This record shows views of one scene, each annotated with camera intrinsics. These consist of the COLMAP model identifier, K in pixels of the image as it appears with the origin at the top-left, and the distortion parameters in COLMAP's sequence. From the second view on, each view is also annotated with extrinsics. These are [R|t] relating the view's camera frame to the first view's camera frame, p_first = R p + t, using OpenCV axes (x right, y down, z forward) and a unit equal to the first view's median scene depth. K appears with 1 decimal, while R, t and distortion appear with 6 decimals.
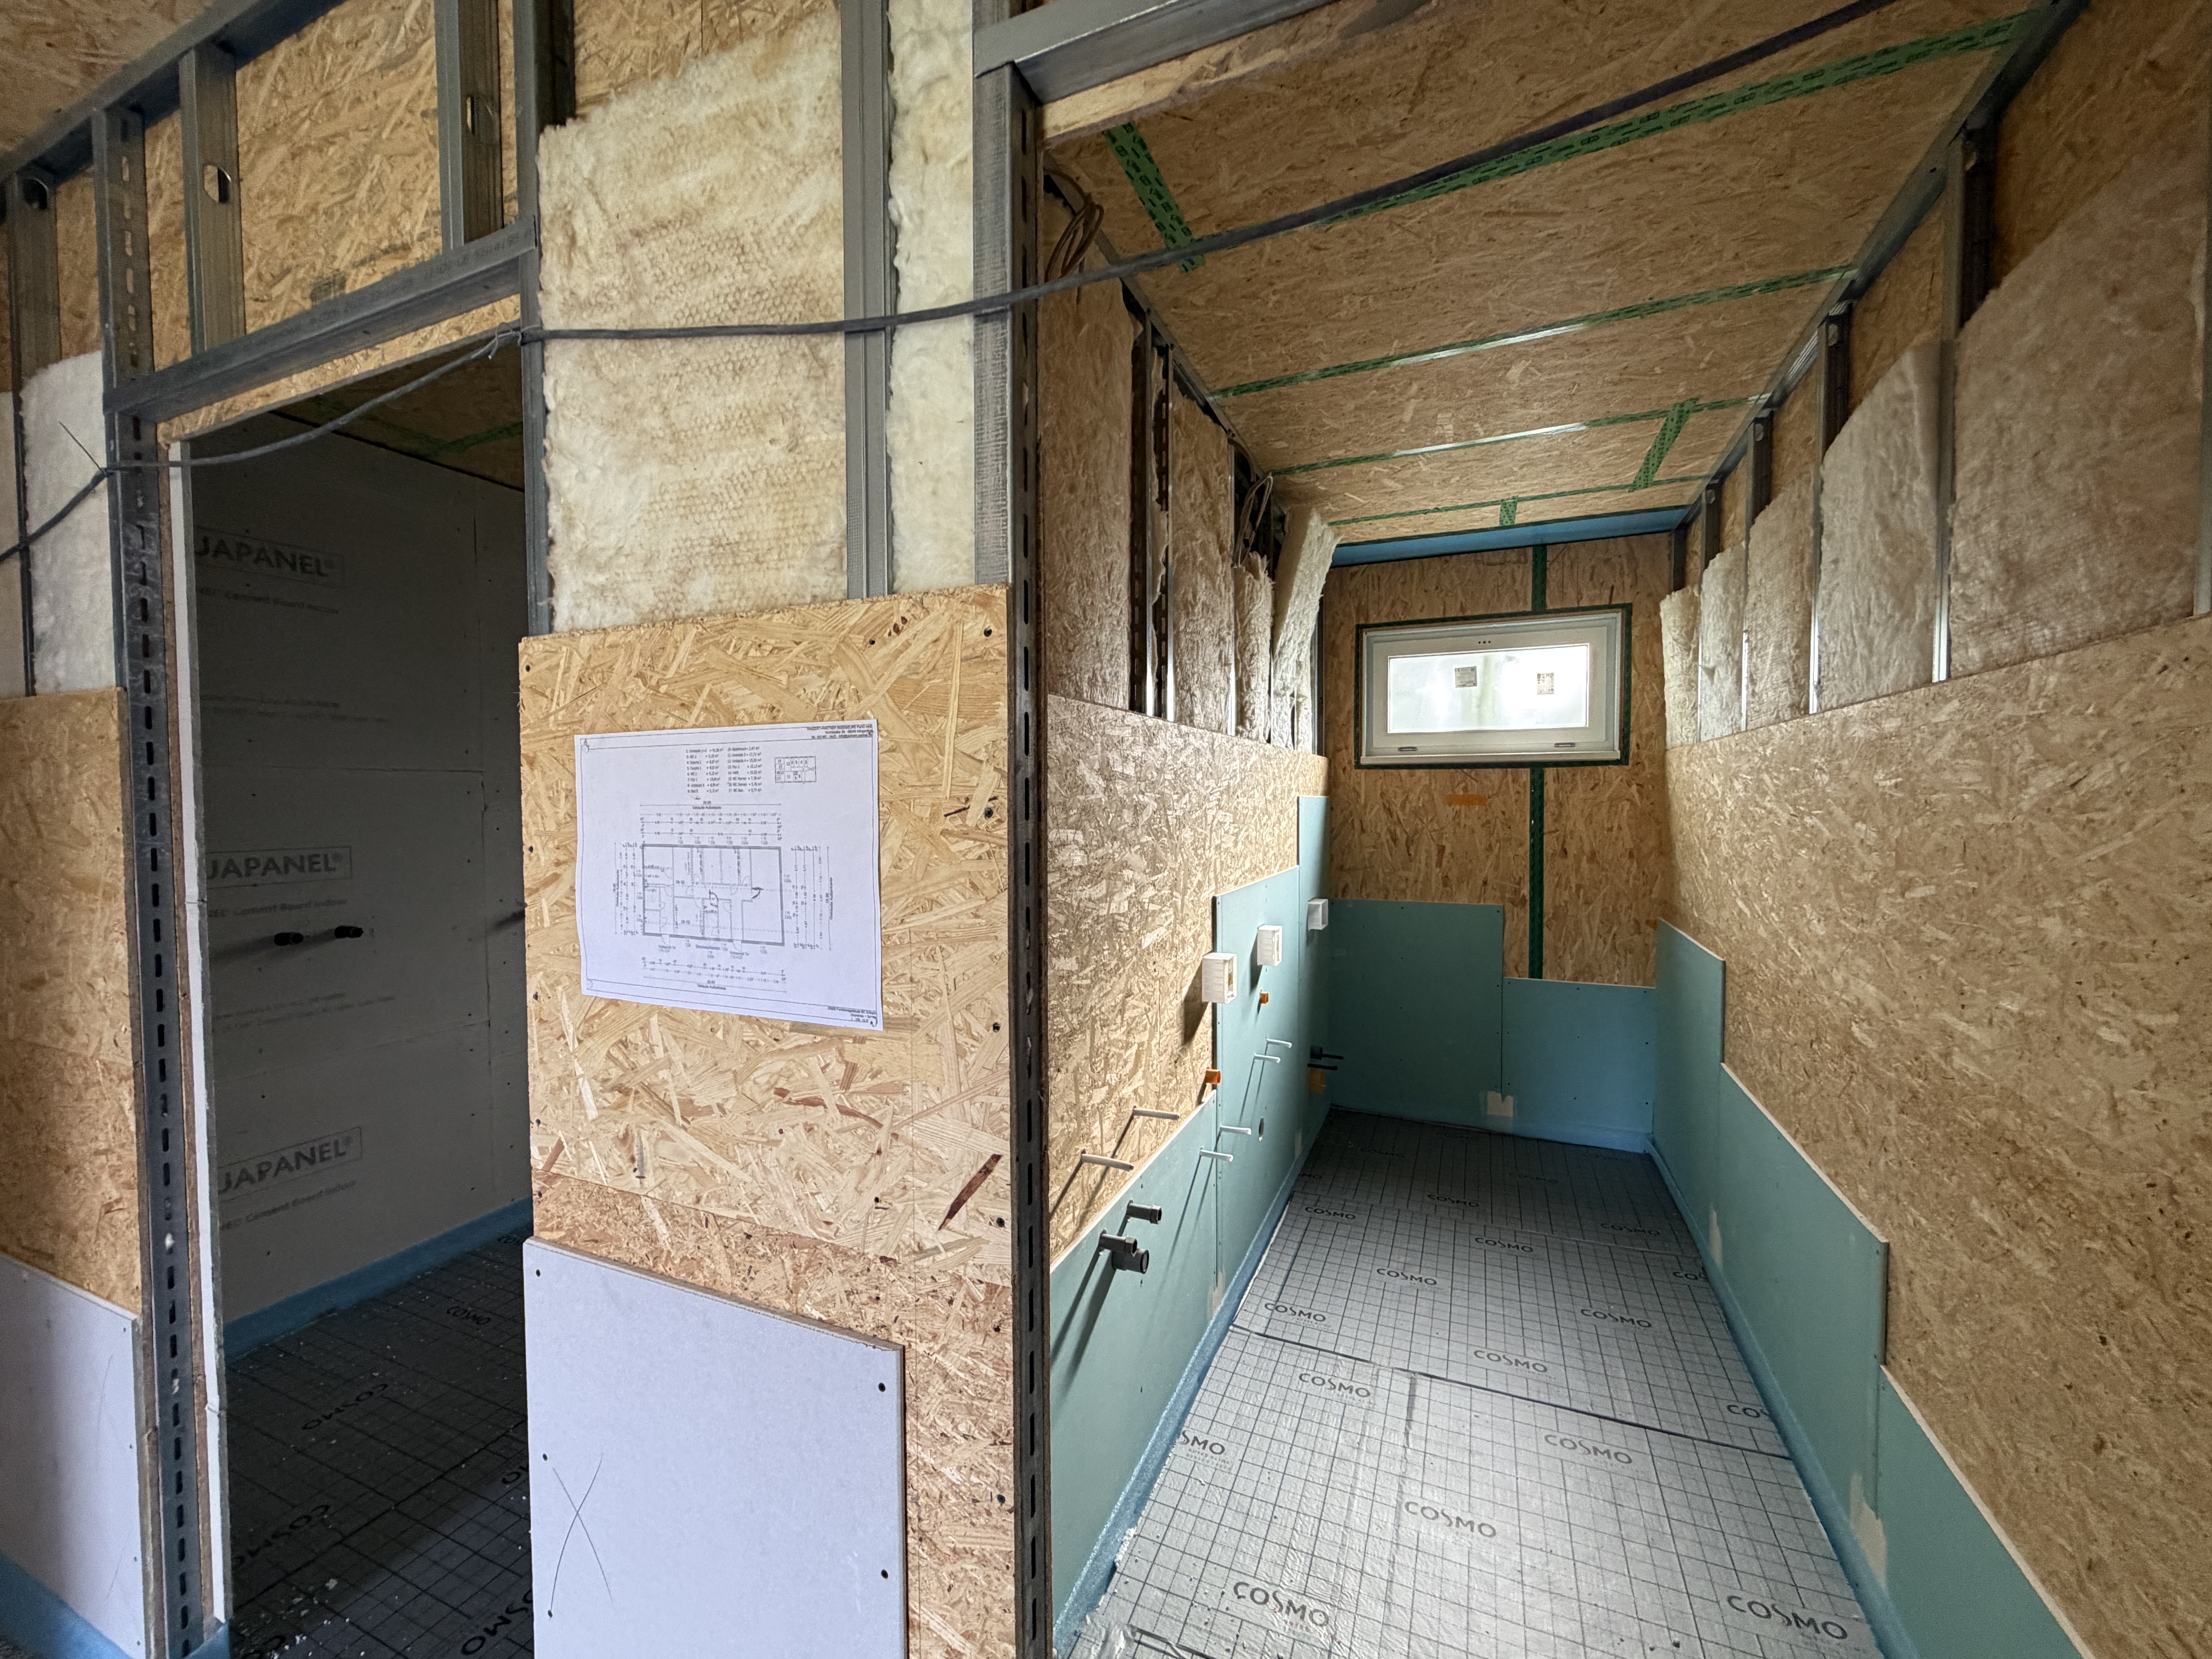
lens RADIAL K [[871.9, 0, 1106.0], [0, 871.9, 829.5], [0, 0, 1]] dist [0.000962, 0.000089]
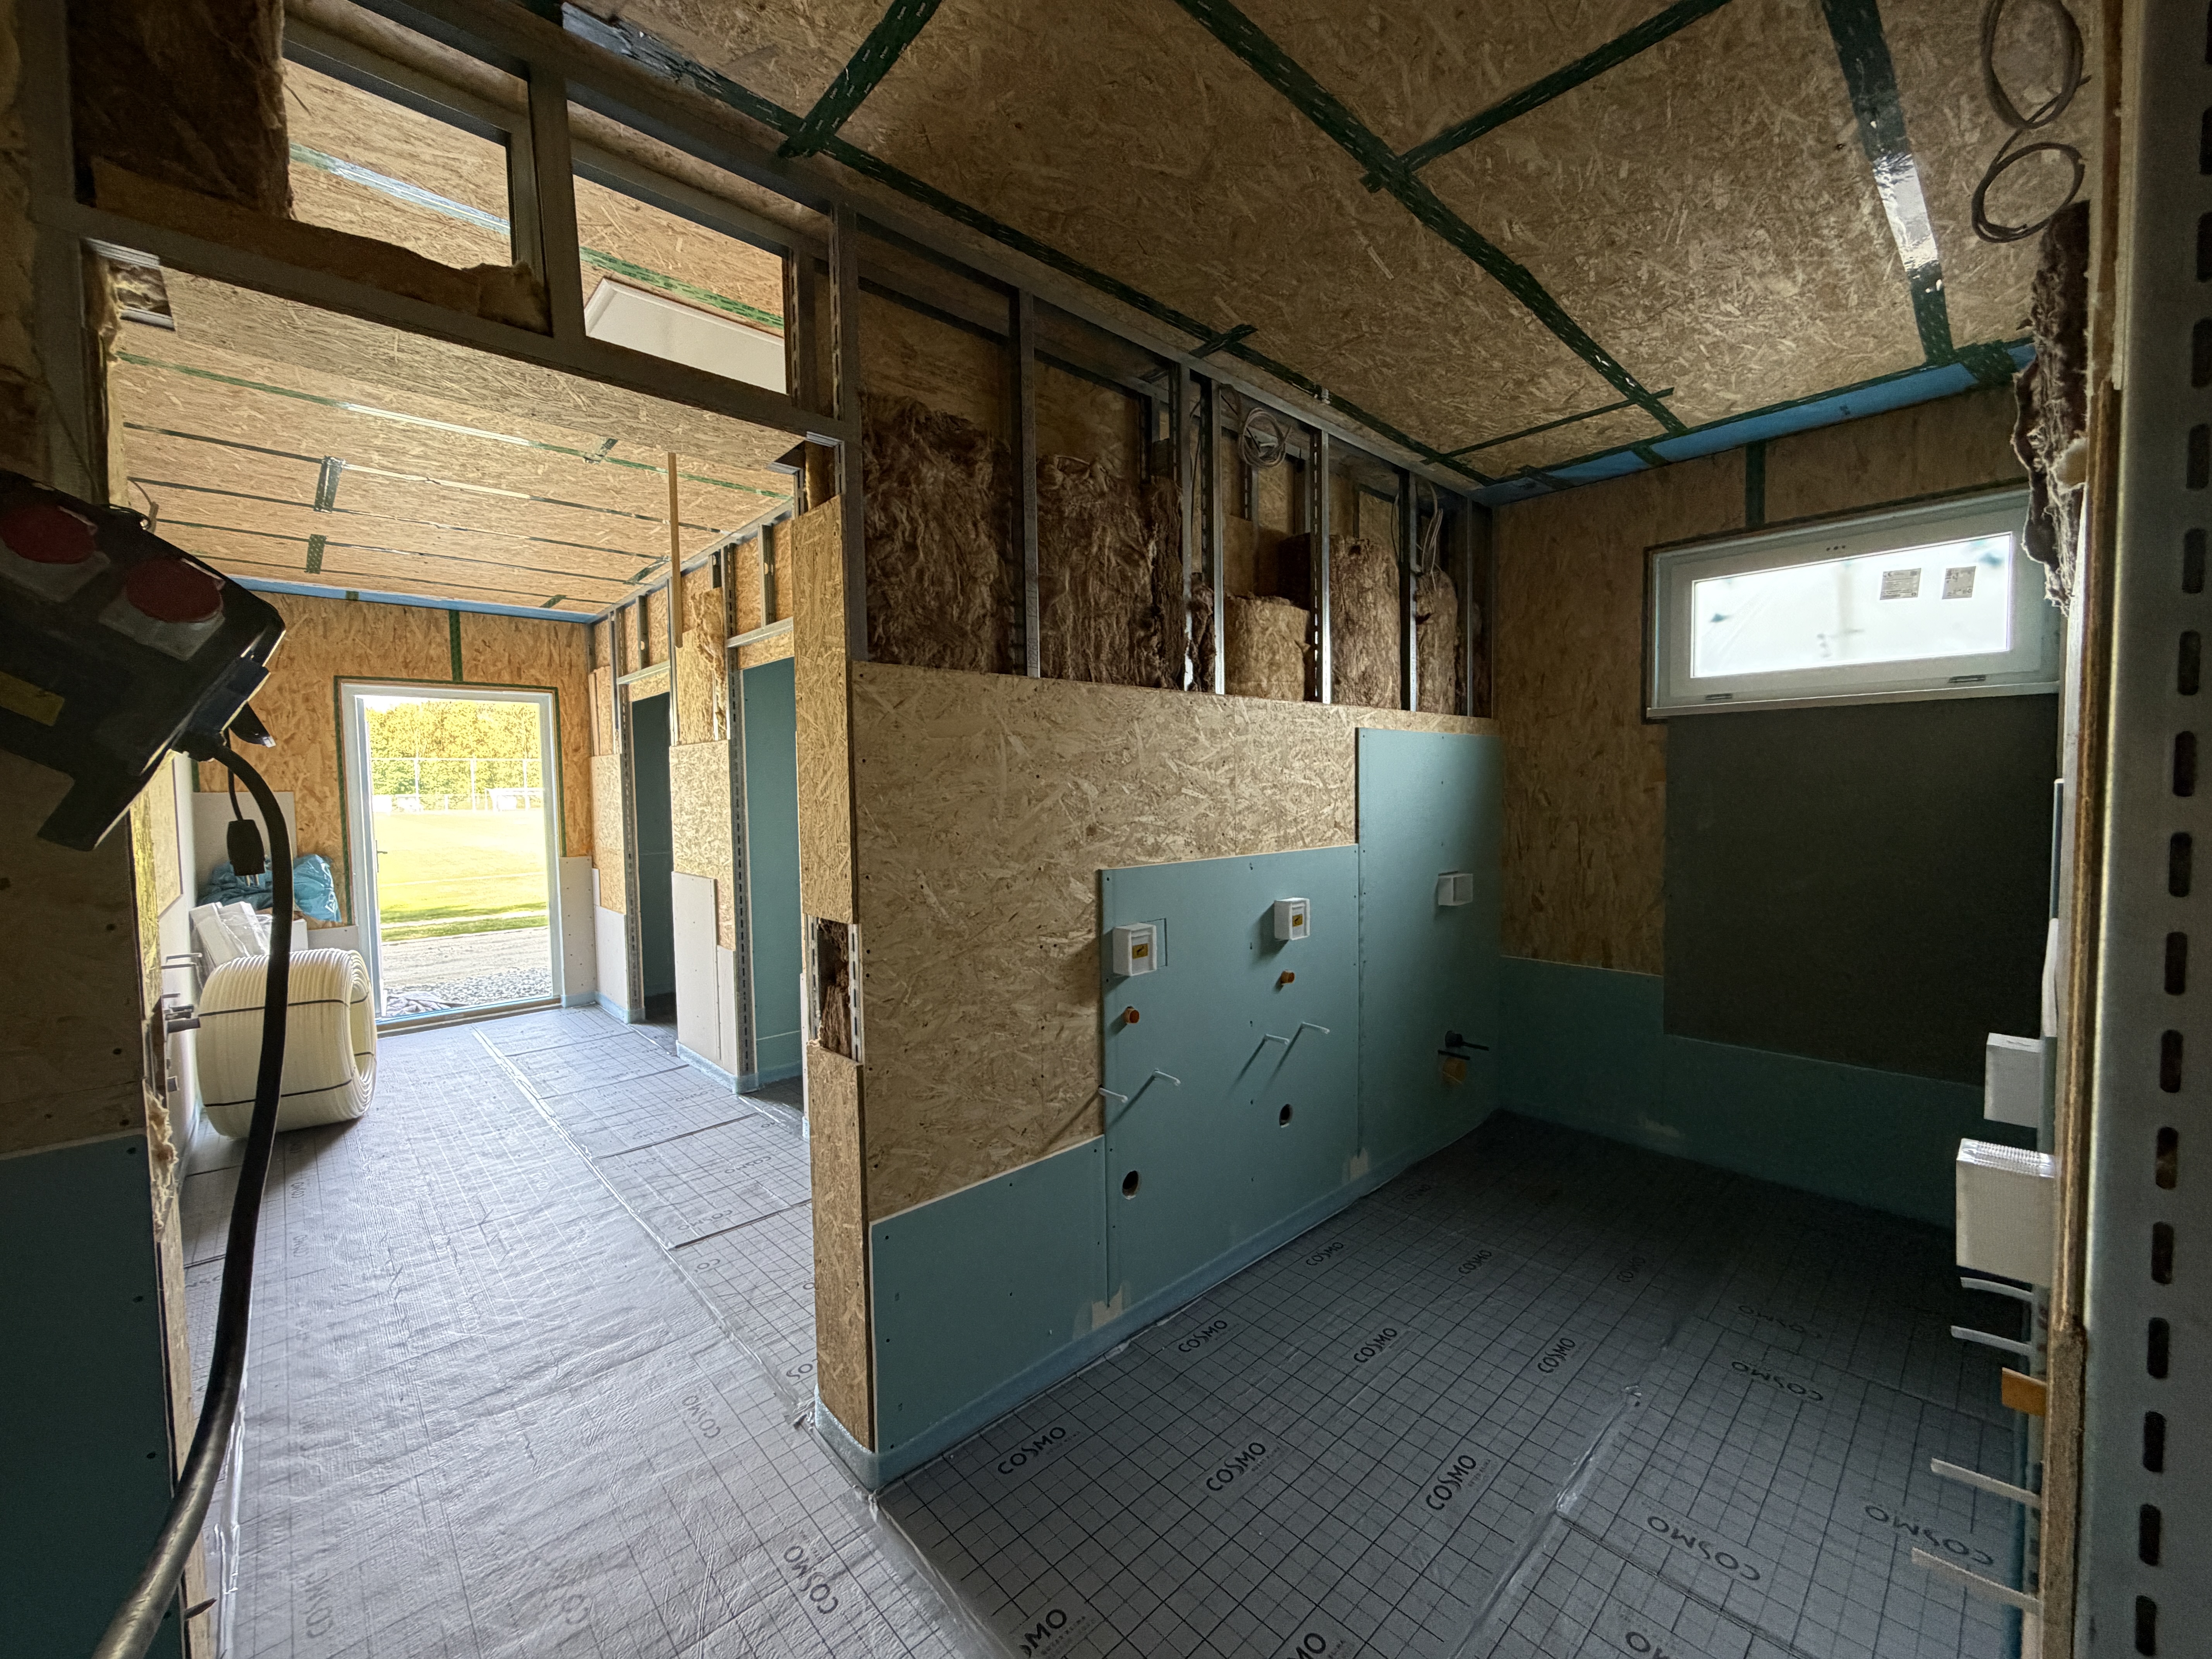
lens RADIAL K [[871.9, 0, 1106.0], [0, 871.9, 829.5], [0, 0, 1]] dist [0.000962, 0.000089]
pose [[0.908440, 0.013658, -0.417793, 0.287997], [0.006552, 0.998878, 0.046900, -0.013563], [0.417965, -0.045343, 0.907331, 0.015009]]
